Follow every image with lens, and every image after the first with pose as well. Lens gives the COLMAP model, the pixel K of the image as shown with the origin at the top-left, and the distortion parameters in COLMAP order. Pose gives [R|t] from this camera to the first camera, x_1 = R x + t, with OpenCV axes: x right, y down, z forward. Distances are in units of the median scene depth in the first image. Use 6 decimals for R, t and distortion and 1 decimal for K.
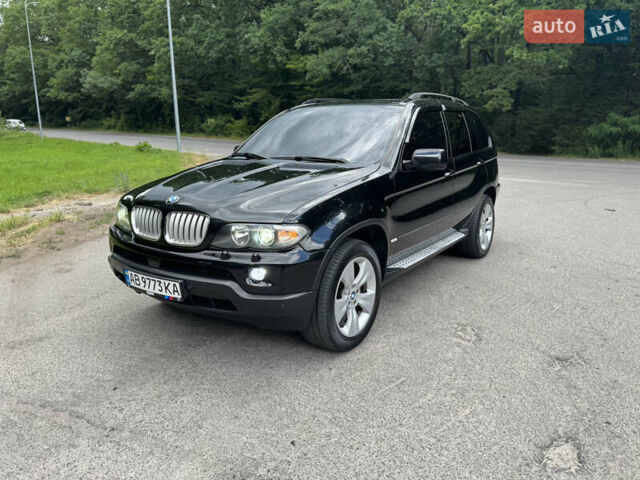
lens RADIAL K [[453.3, 0, 325.4], [0, 453.3, 246.0], [0, 0, 1]] dist [-0.008182, -0.002050]
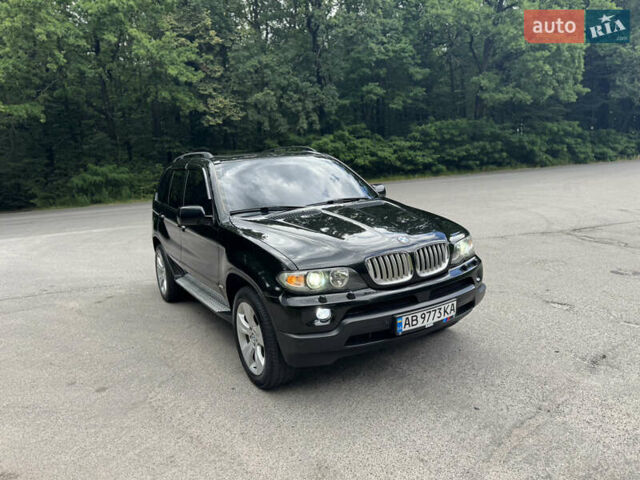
lens RADIAL K [[453.3, 0, 318.6], [0, 453.3, 239.5], [0, 0, 1]] dist [-0.008182, -0.002050]
pose [[0.447413, -0.169500, 0.878118, -1.250201], [0.276319, 0.960034, 0.044524, -0.187898], [-0.850570, 0.222720, 0.476368, 0.585506]]
